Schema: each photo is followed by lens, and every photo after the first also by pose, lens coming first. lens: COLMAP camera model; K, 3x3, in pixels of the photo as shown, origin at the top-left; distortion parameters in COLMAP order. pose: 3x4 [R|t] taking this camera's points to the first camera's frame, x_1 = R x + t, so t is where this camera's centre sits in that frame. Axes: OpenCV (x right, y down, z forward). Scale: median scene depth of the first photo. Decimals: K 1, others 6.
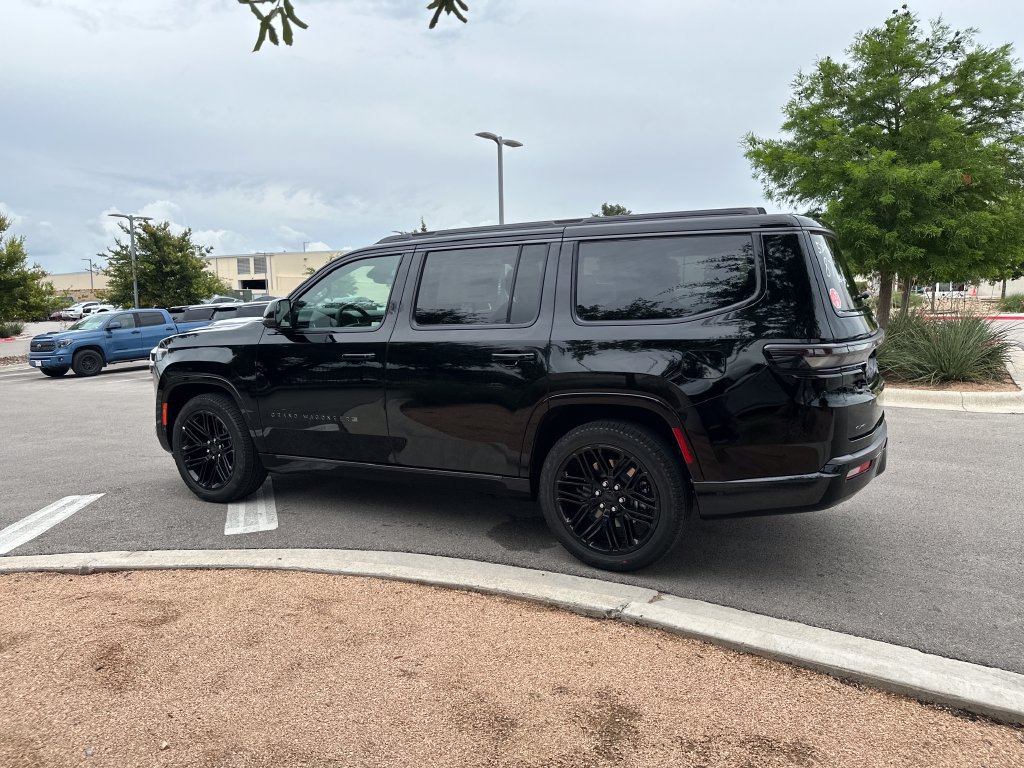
lens RADIAL K [[735.1, 0, 514.5], [0, 735.1, 377.1], [0, 0, 1]] dist [0.032283, -0.044887]
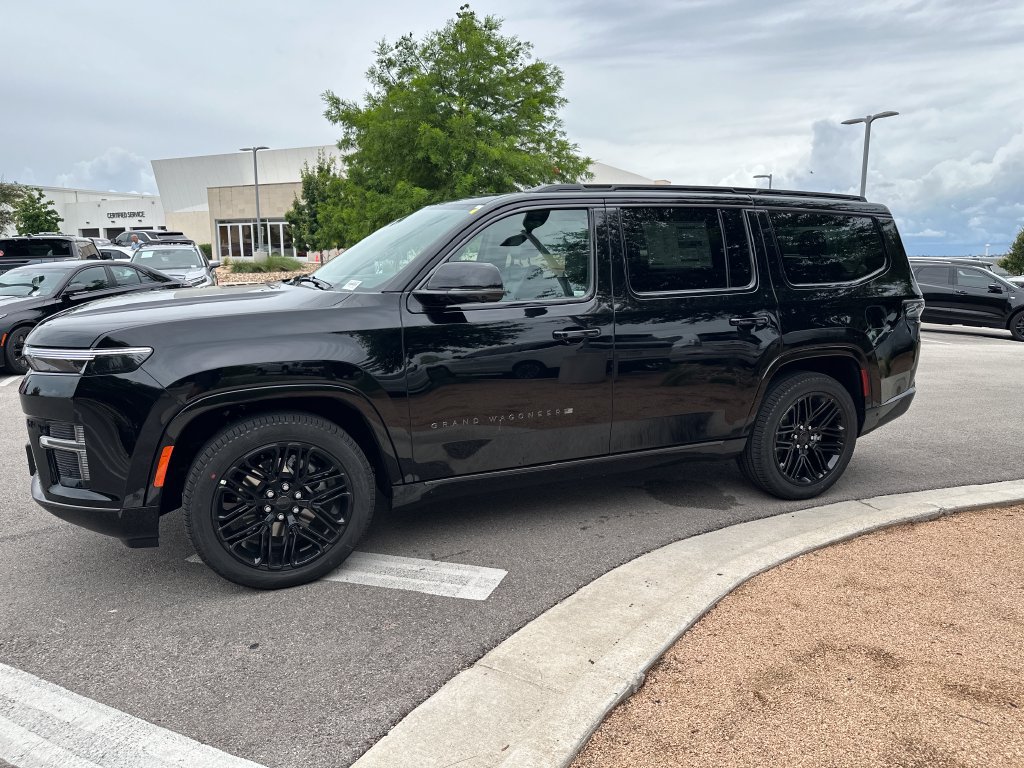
lens RADIAL K [[735.1, 0, 519.8], [0, 735.1, 387.3], [0, 0, 1]] dist [0.032283, -0.044887]
pose [[0.605696, -0.122458, 0.786217, -0.978004], [0.073245, 0.992472, 0.098156, -0.058364], [-0.792318, -0.001866, 0.610105, 0.596785]]
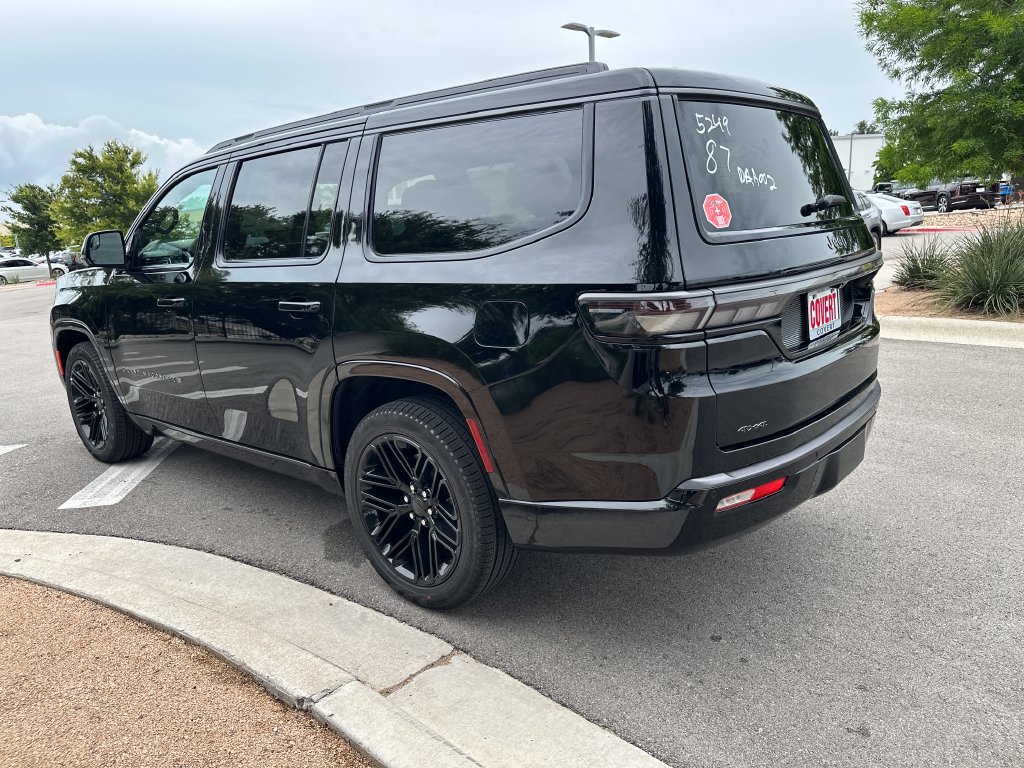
lens RADIAL K [[735.1, 0, 509.0], [0, 735.1, 393.8], [0, 0, 1]] dist [0.032283, -0.044887]
pose [[0.977587, 0.021015, -0.209480, 0.335183], [0.006273, 0.991656, 0.128757, -0.032595], [0.210438, -0.127186, 0.969298, 0.316577]]
